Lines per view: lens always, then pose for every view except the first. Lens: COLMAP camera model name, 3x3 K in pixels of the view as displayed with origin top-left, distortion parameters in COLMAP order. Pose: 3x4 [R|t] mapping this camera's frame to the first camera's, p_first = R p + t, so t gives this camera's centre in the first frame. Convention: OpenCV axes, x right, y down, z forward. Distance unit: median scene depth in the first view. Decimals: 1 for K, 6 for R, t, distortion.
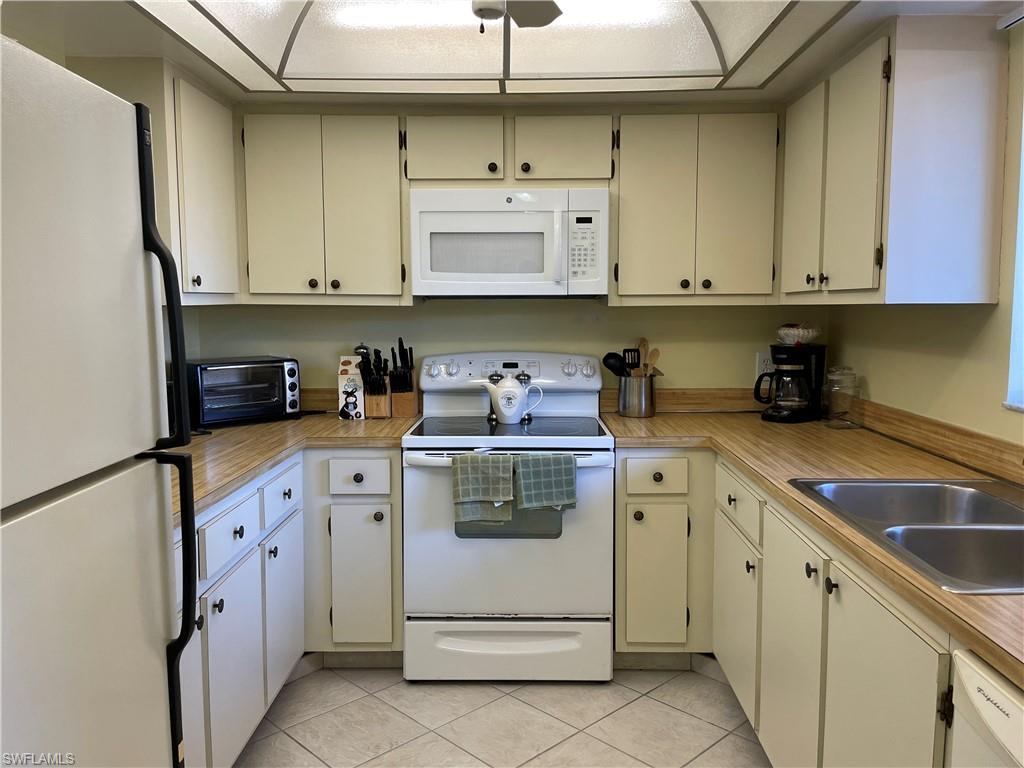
lens RADIAL K [[771.2, 0, 518.2], [0, 771.2, 384.5], [0, 0, 1]] dist [0.099547, -0.135479]
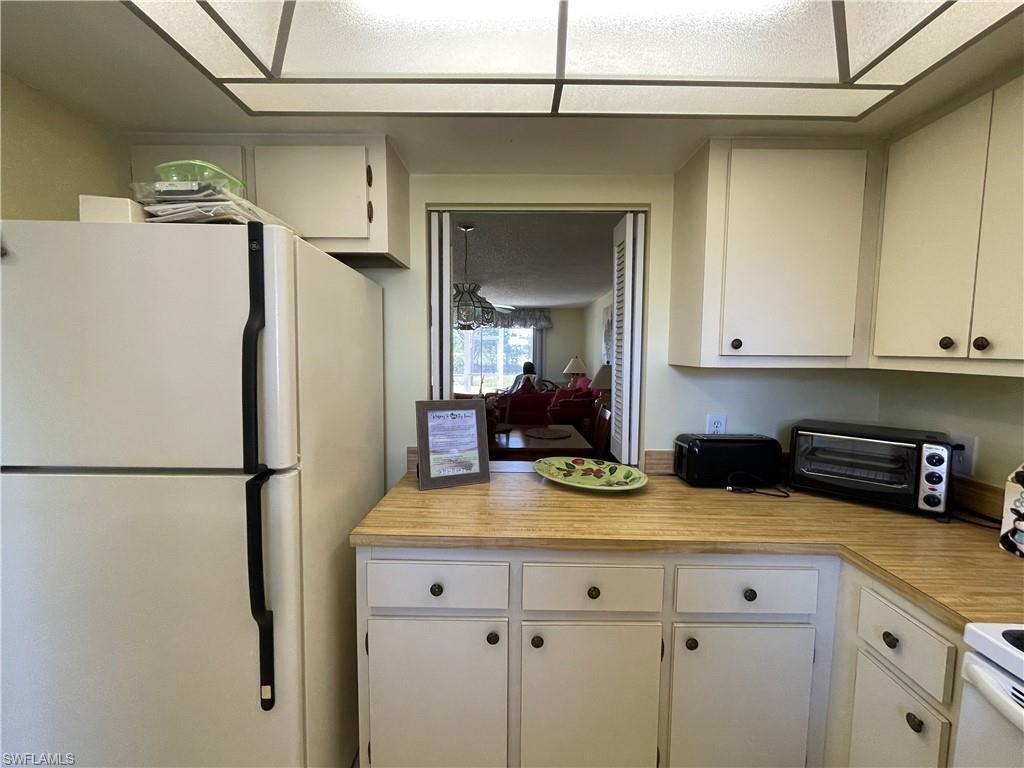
lens RADIAL K [[415.6, 0, 512.0], [0, 415.6, 384.0], [0, 0, 1]] dist [-0.000154, -0.000035]
pose [[0.005356, 0.082418, -0.996583, 0.118991], [-0.115499, 0.989979, 0.081251, -0.081911], [0.993293, 0.114669, 0.014822, 0.633984]]
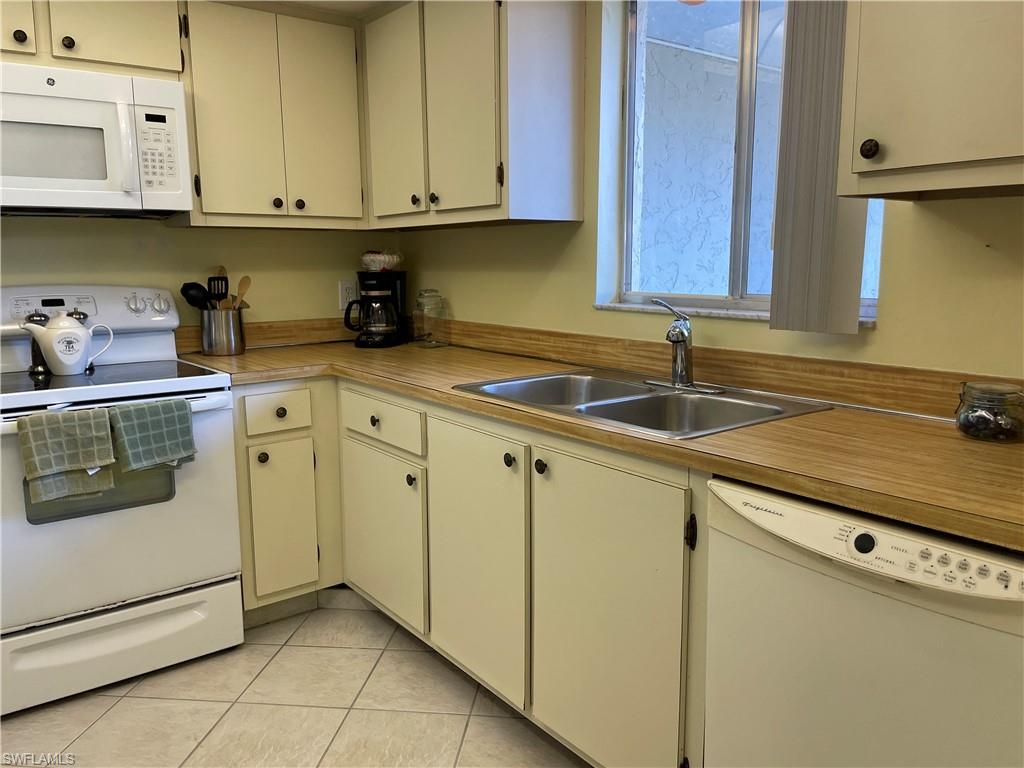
lens RADIAL K [[771.2, 0, 518.2], [0, 771.2, 384.5], [0, 0, 1]] dist [0.099547, -0.135479]
pose [[0.787959, -0.106154, 0.606509, -0.147894], [0.069948, 0.994082, 0.083115, 0.027854], [-0.611742, -0.023067, 0.790721, 0.092993]]
